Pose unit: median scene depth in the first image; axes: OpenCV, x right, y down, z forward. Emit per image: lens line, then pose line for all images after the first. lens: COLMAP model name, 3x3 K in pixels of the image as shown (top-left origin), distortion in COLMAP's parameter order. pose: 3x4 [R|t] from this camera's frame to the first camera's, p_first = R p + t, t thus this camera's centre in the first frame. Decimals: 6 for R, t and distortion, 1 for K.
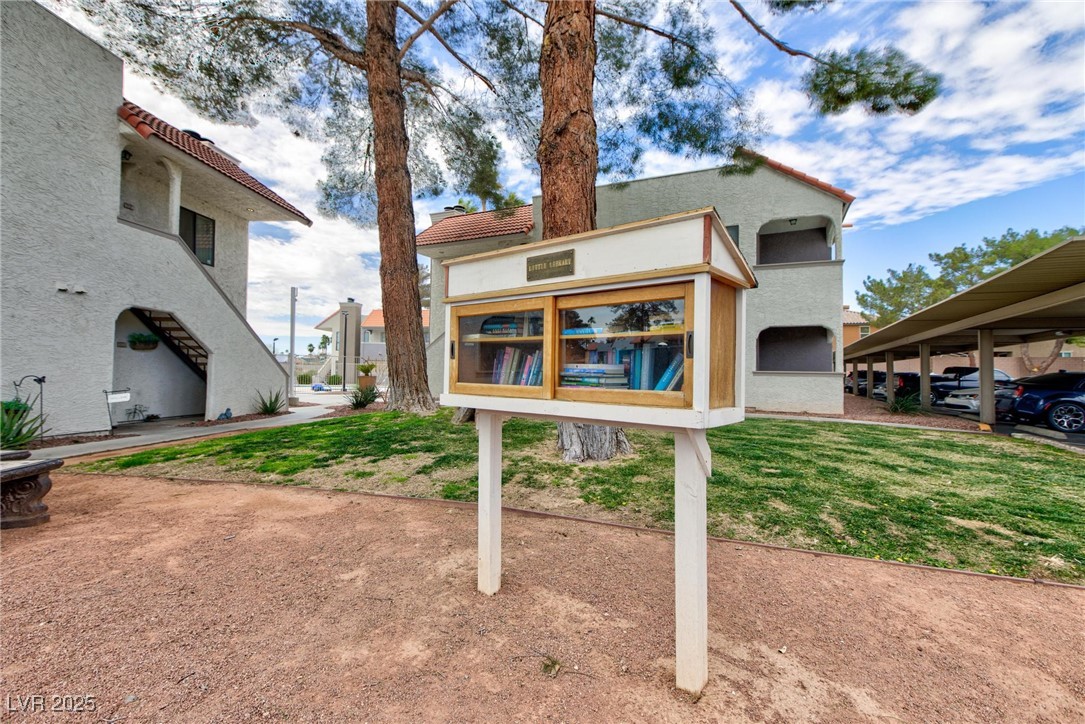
lens RADIAL K [[498.7, 0, 545.7], [0, 498.7, 364.3], [0, 0, 1]] dist [-0.004586, 0.002253]
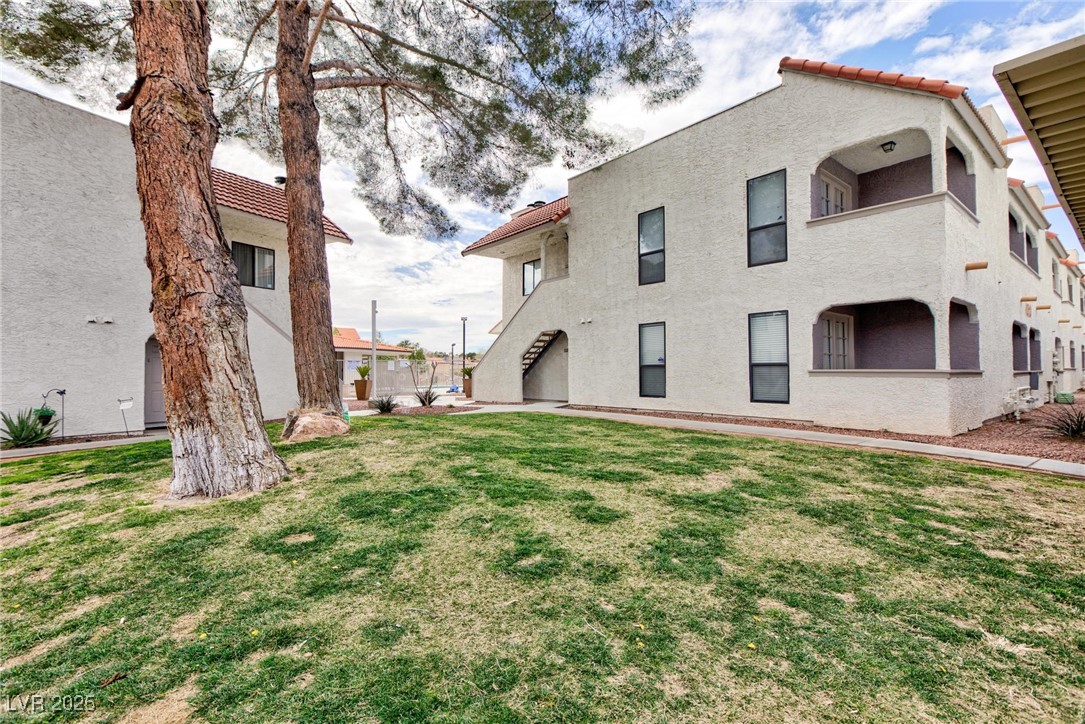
lens RADIAL K [[498.7, 0, 542.7], [0, 498.7, 362.4], [0, 0, 1]] dist [-0.004586, 0.002253]
pose [[0.905151, -0.025326, -0.424335, 0.610904], [0.026917, 0.999635, -0.002247, -0.009156], [0.424237, -0.009388, 0.905503, 0.322837]]
